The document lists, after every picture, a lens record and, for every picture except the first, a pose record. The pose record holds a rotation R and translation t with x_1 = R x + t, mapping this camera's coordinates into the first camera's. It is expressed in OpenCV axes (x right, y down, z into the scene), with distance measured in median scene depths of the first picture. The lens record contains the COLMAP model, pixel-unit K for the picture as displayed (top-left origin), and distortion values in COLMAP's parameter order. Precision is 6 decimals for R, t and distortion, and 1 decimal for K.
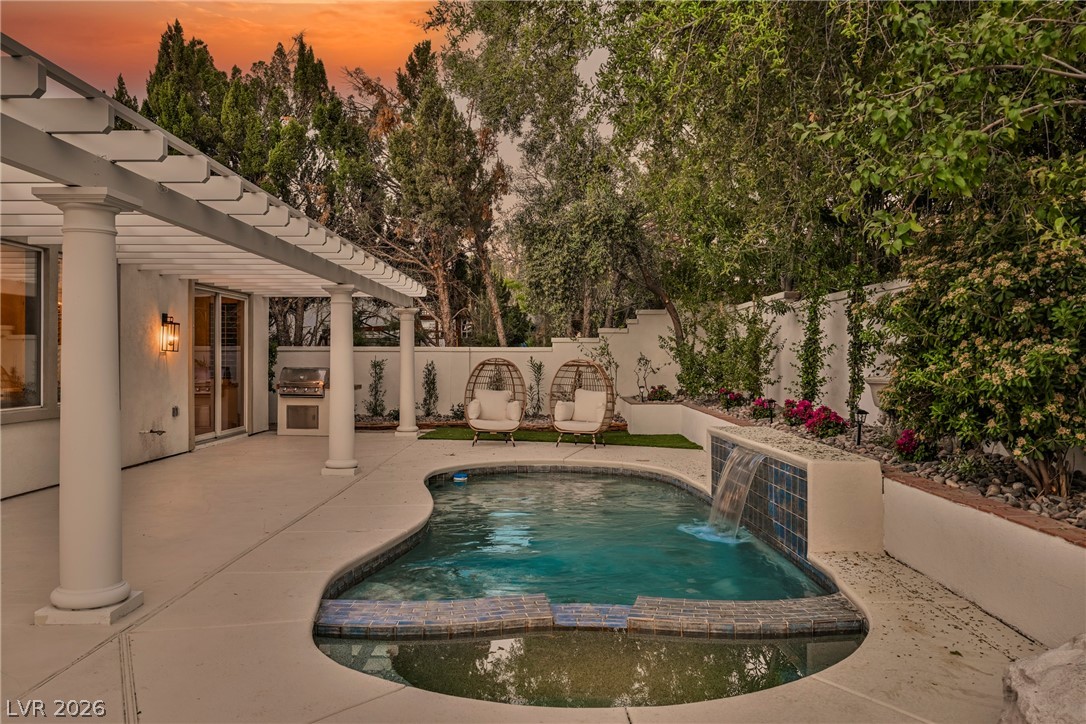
lens RADIAL K [[842.5, 0, 539.0], [0, 842.5, 363.1], [0, 0, 1]] dist [-0.002667, 0.001998]
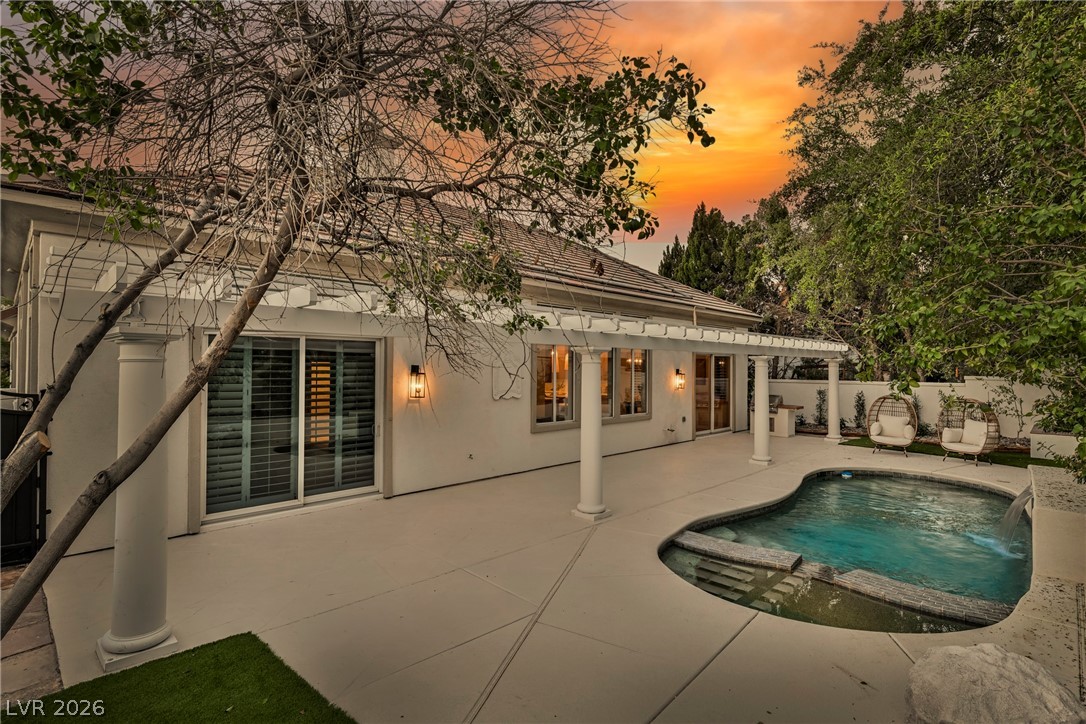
lens RADIAL K [[520.3, 0, 542.5], [0, 520.3, 363.8], [0, 0, 1]] dist [0.000077, 0.000494]
pose [[0.716764, -0.006383, -0.697286, 0.222751], [-0.006922, 0.999844, -0.016269, -0.063268], [0.697281, 0.016487, 0.716608, -0.108540]]
